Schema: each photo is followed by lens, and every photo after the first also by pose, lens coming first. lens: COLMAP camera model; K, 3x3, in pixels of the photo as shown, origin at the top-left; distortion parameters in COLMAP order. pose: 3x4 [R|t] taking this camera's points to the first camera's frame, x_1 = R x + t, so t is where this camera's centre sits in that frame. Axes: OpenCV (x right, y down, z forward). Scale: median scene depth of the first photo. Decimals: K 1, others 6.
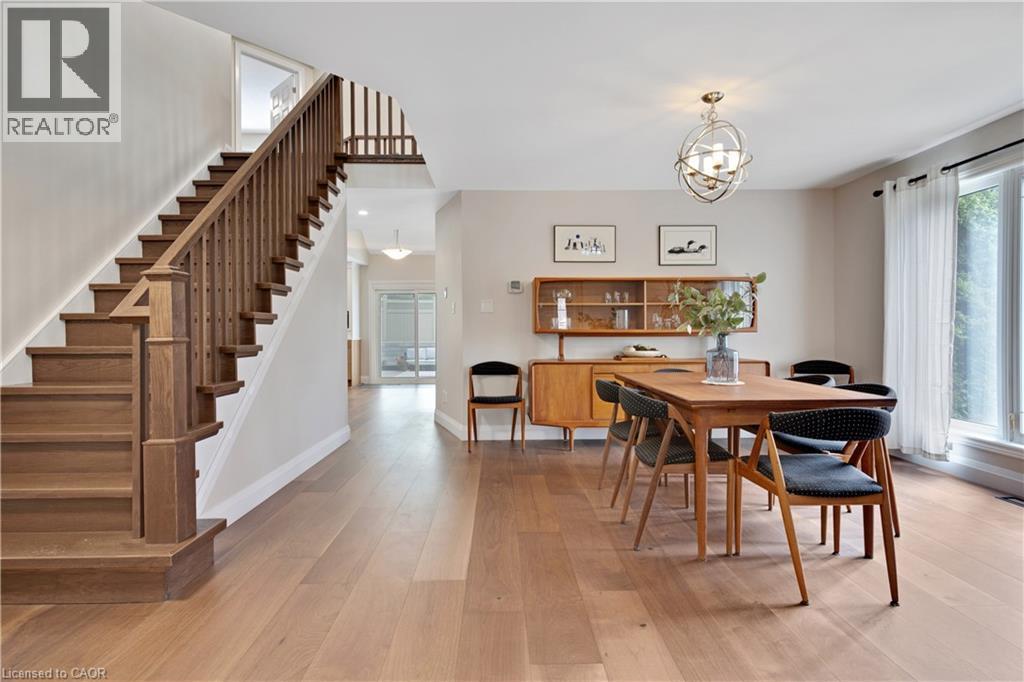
lens RADIAL K [[505.0, 0, 525.4], [0, 505.0, 333.3], [0, 0, 1]] dist [0.007899, -0.003889]
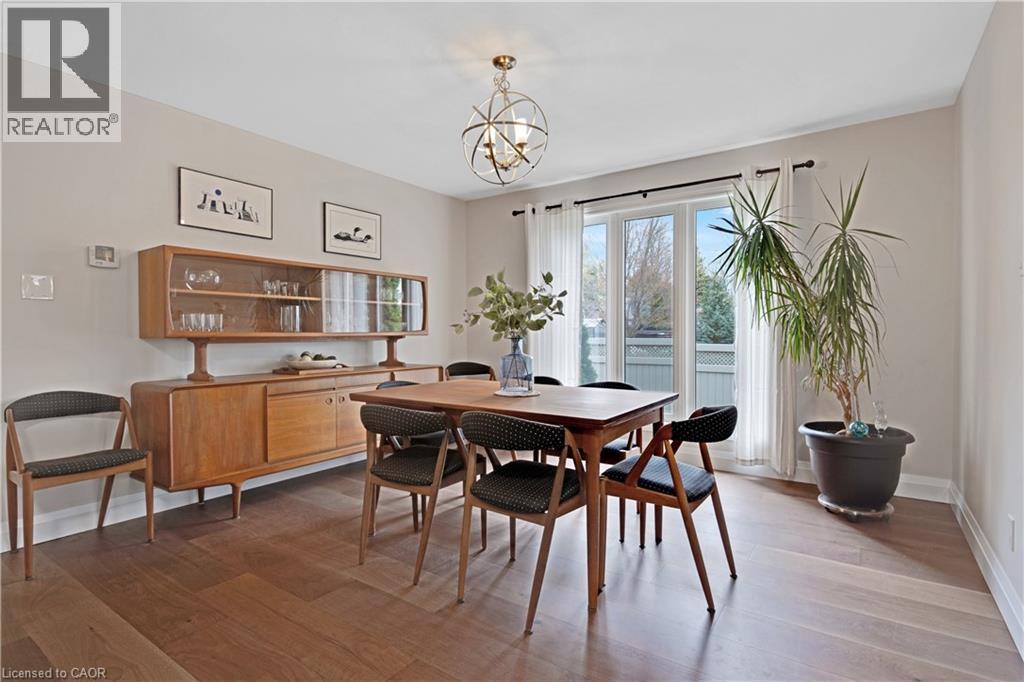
lens RADIAL K [[505.0, 0, 512.5], [0, 505.0, 336.5], [0, 0, 1]] dist [0.007899, -0.003889]
pose [[0.614346, -0.003833, 0.789027, -0.197036], [0.004112, 0.999990, 0.001656, -0.001406], [-0.789026, 0.002227, 0.614356, 0.300523]]
